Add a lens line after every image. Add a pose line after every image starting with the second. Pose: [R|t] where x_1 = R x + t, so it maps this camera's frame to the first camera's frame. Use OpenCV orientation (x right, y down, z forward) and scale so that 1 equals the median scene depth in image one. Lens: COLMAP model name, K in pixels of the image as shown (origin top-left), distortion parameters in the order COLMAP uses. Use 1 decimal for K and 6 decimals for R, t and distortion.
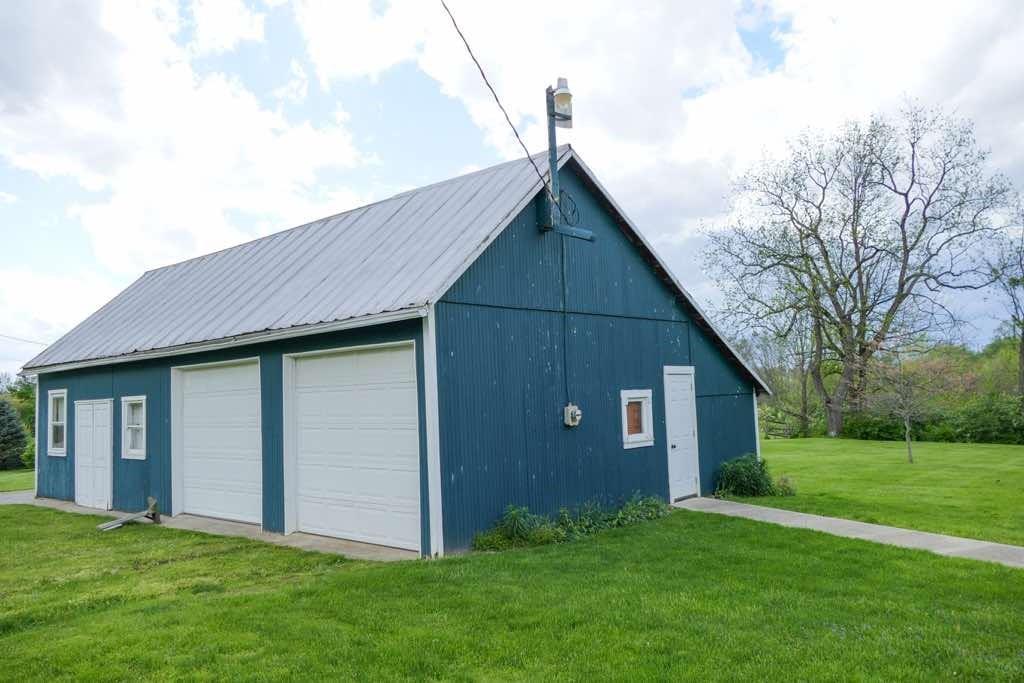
lens RADIAL K [[774.8, 0, 510.0], [0, 774.8, 337.5], [0, 0, 1]] dist [-0.008810, 0.004828]
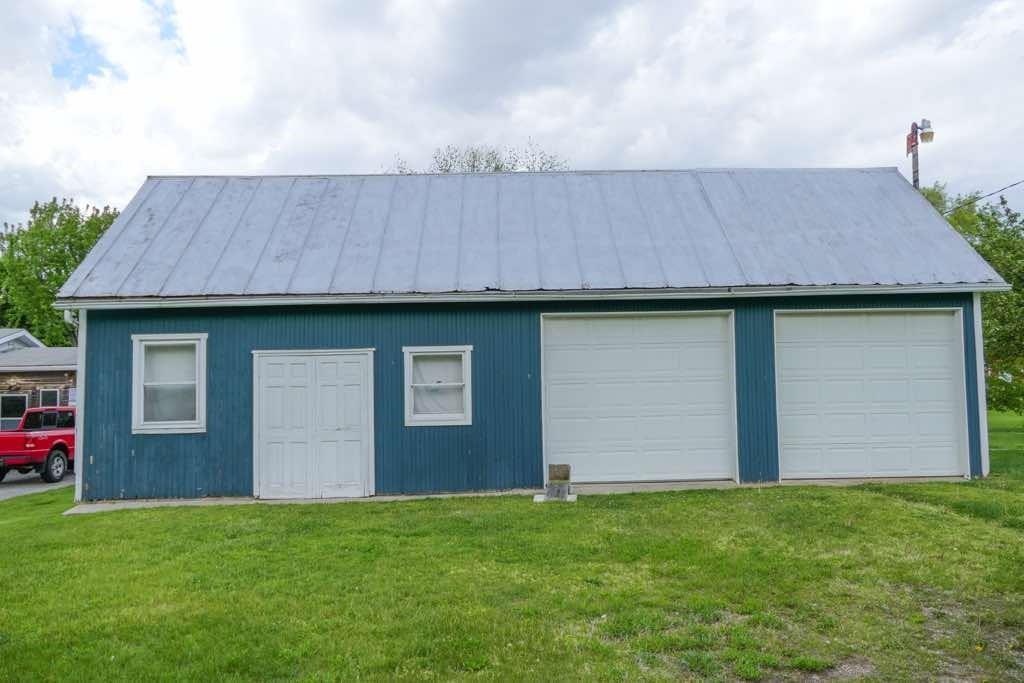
lens RADIAL K [[774.8, 0, 513.0], [0, 774.8, 350.5], [0, 0, 1]] dist [-0.008810, 0.004828]
pose [[0.728913, 0.056391, 0.682280, -1.207709], [-0.061226, 0.997978, -0.017073, 0.111354], [-0.681863, -0.029329, 0.730892, 0.464387]]
